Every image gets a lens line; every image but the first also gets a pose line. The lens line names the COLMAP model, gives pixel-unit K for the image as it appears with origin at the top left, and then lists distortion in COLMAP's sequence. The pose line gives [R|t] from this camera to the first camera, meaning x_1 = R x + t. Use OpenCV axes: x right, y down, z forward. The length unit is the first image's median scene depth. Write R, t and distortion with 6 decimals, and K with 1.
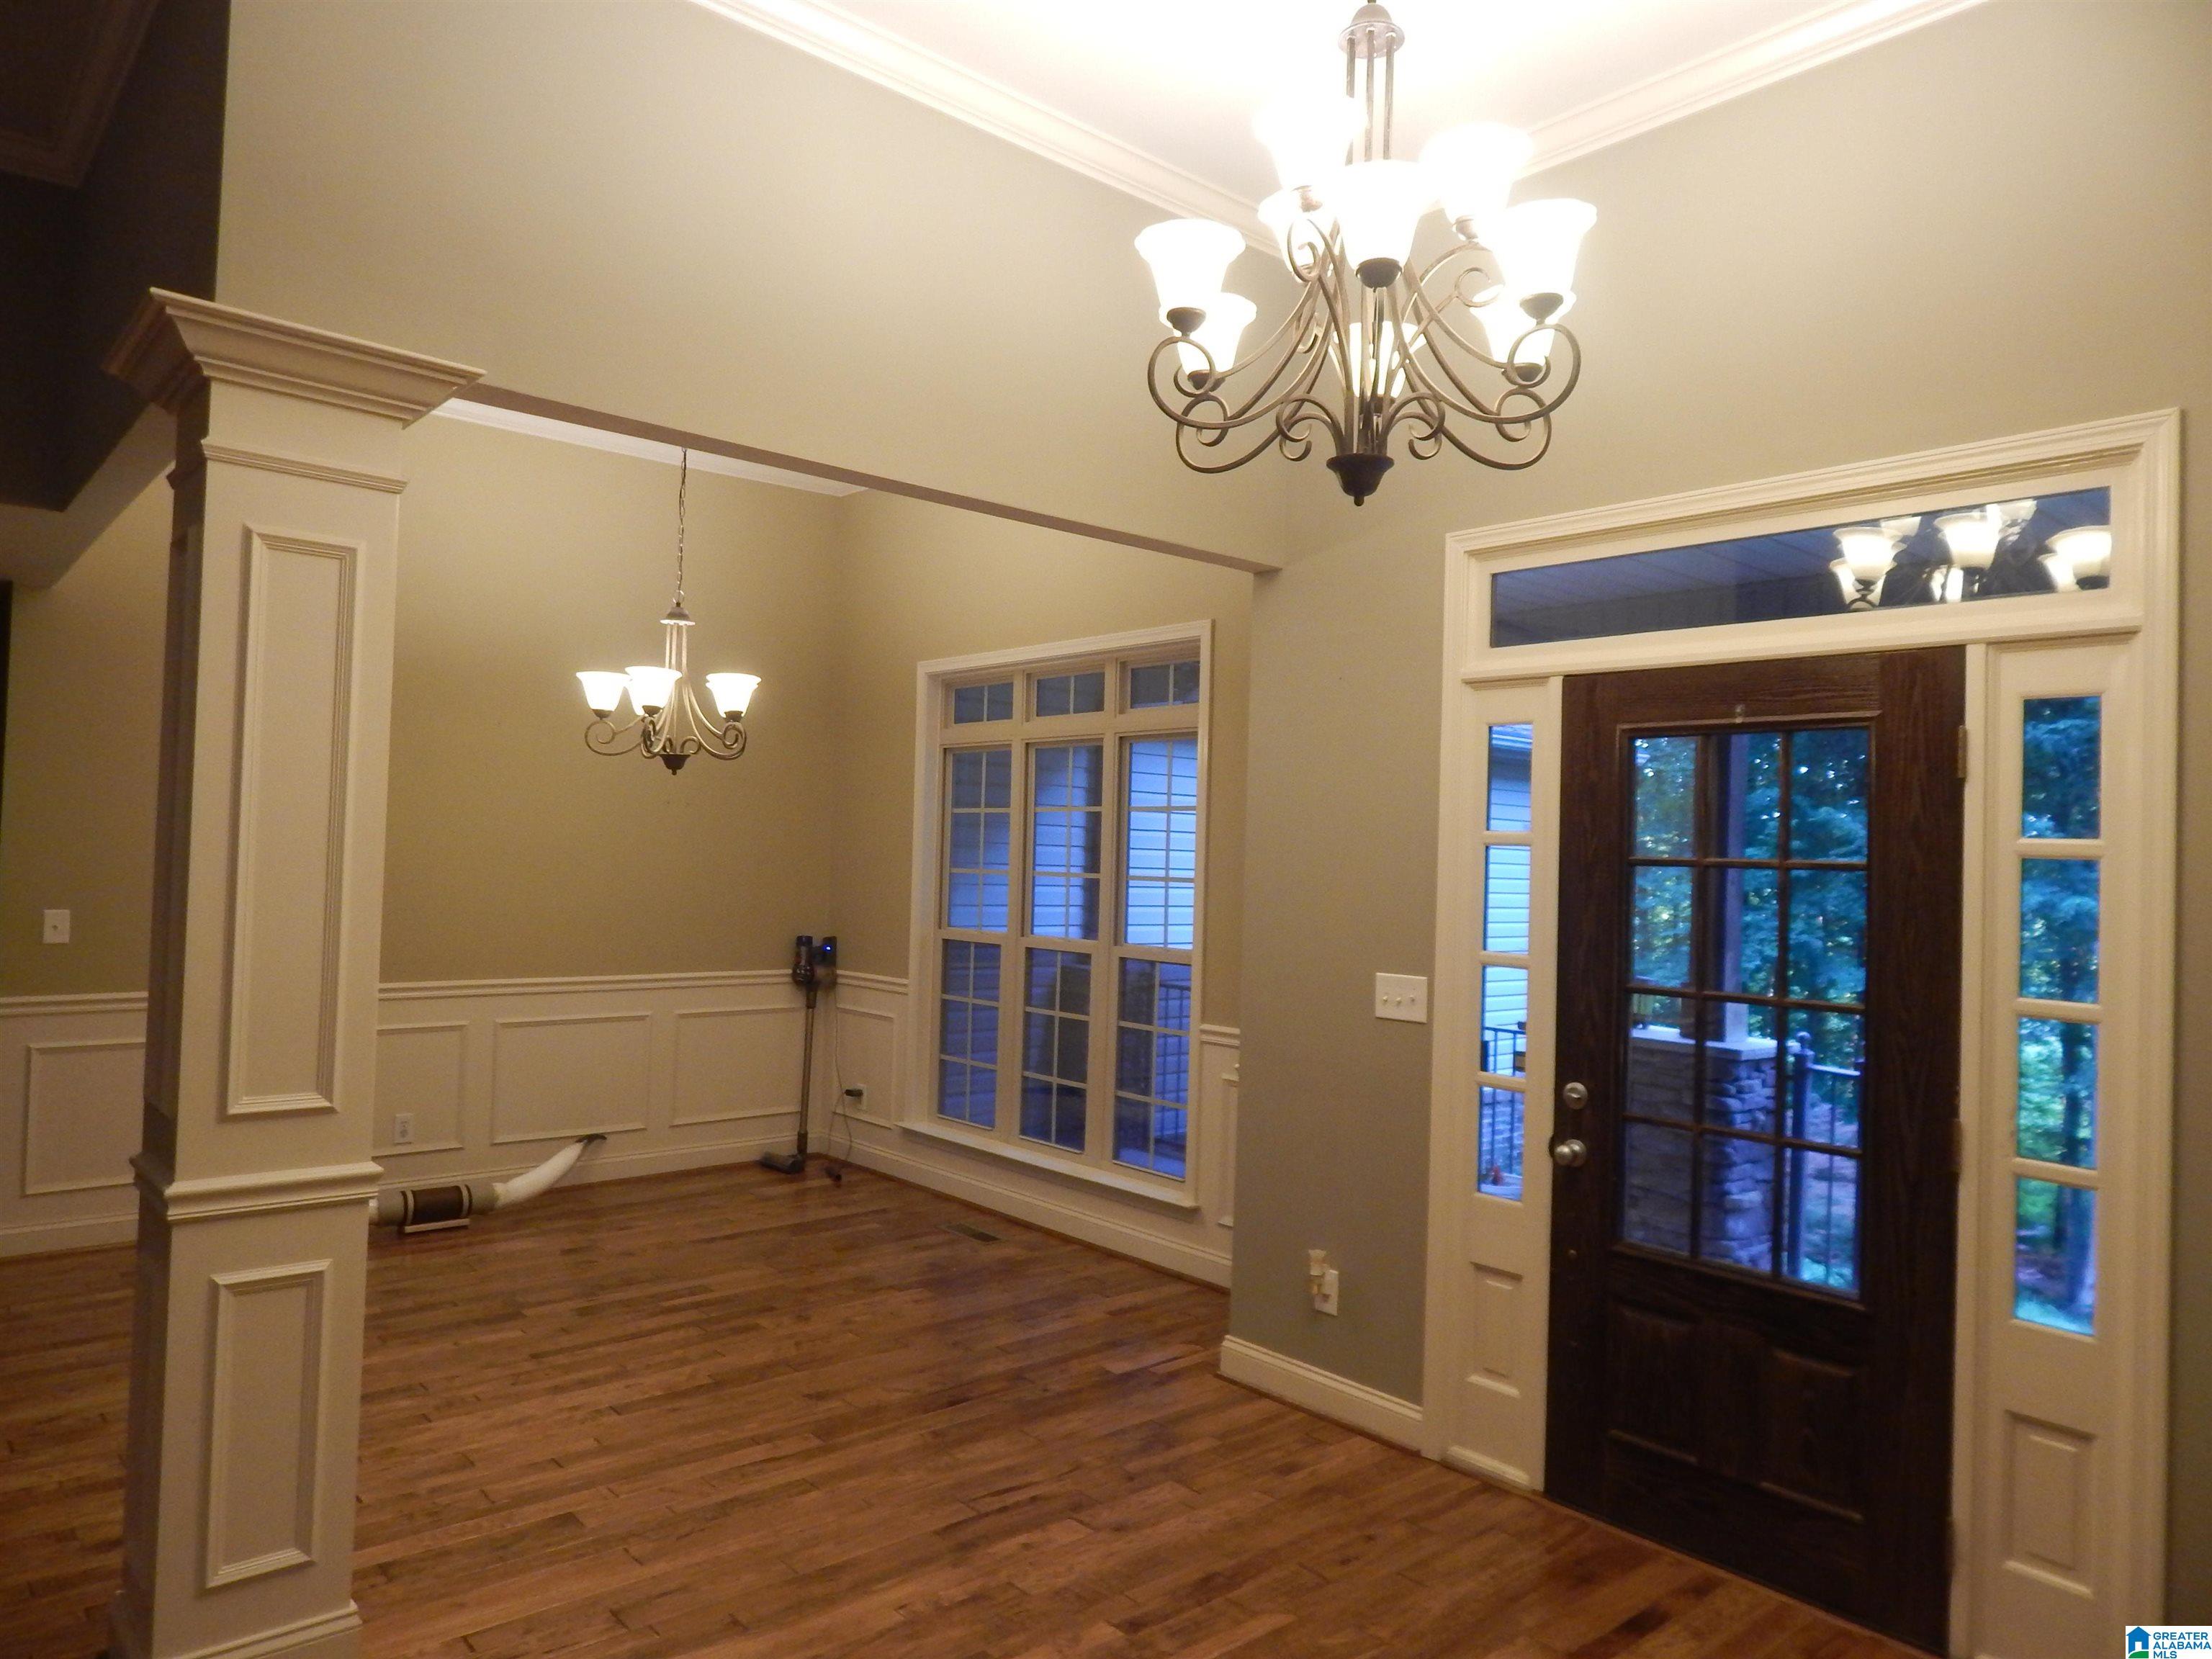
lens RADIAL K [[1445.1, 0, 1102.9], [0, 1445.1, 823.9], [0, 0, 1]] dist [0.000672, -0.008816]
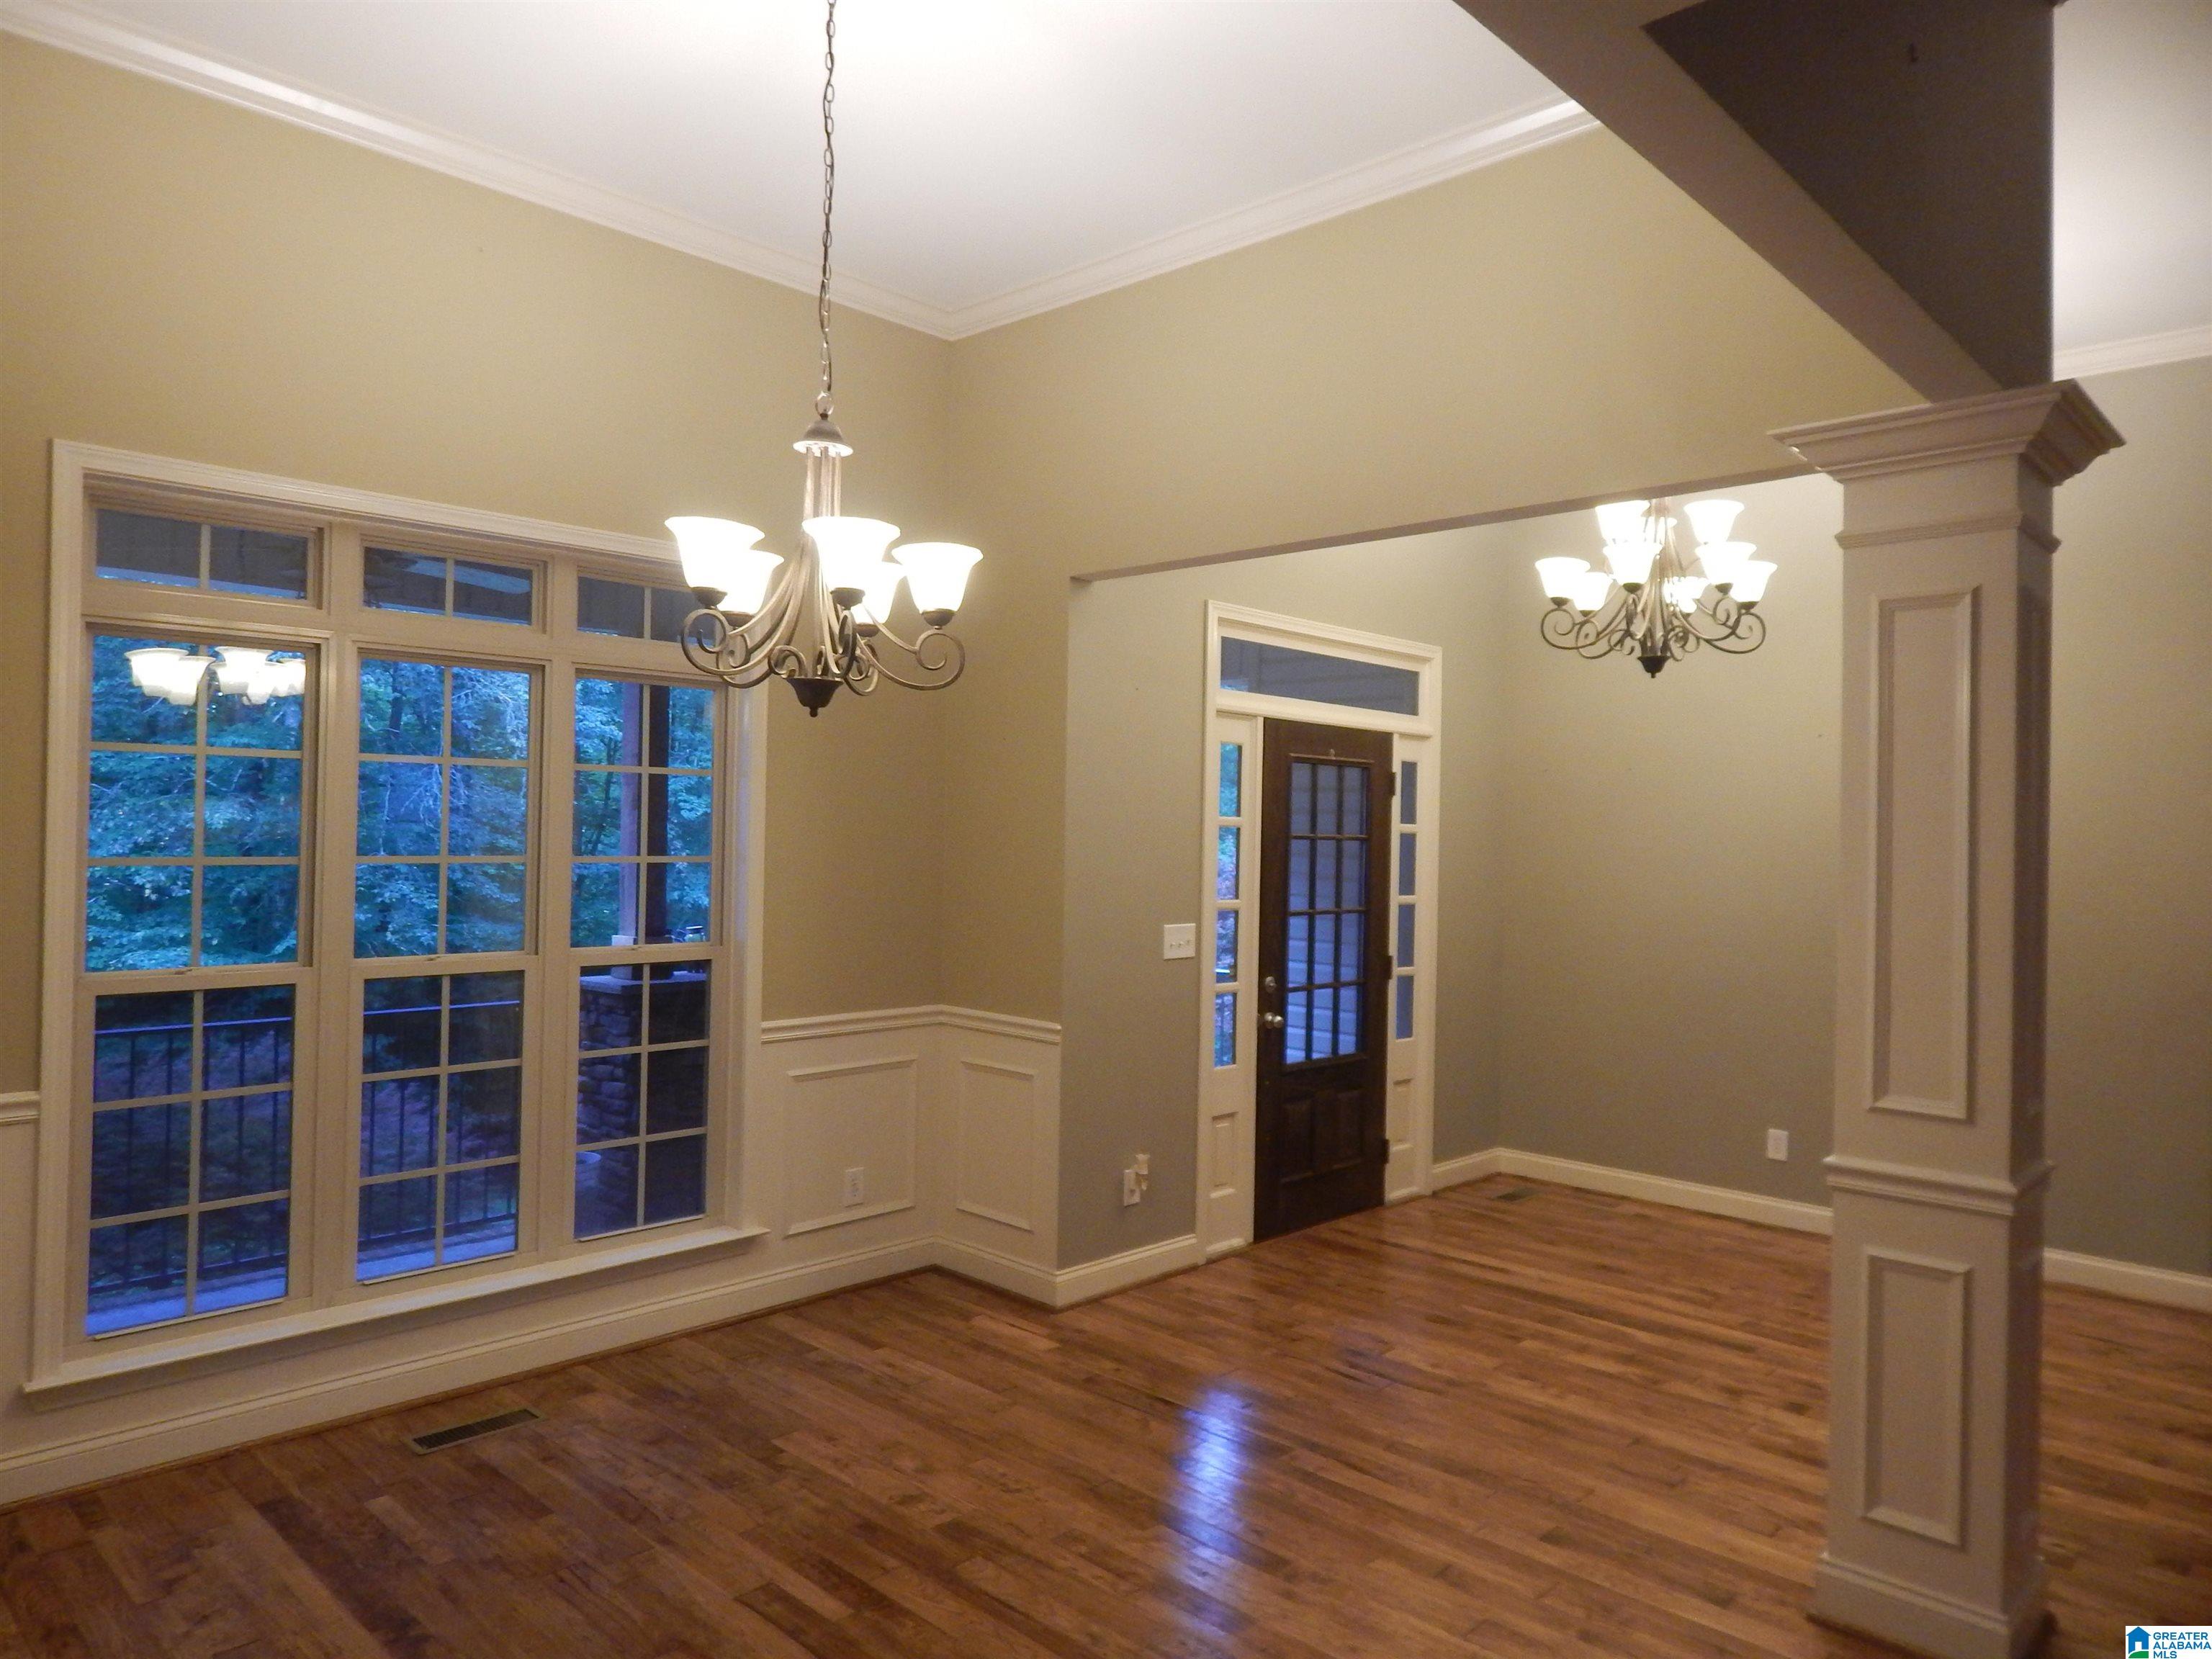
lens RADIAL K [[1445.1, 0, 1094.9], [0, 1445.1, 827.9], [0, 0, 1]] dist [0.000672, -0.008816]
pose [[-0.073644, -0.025254, 0.996965, -1.118120], [-0.042252, 0.998861, 0.022181, -0.009918], [-0.996389, -0.040491, -0.074628, 1.190433]]
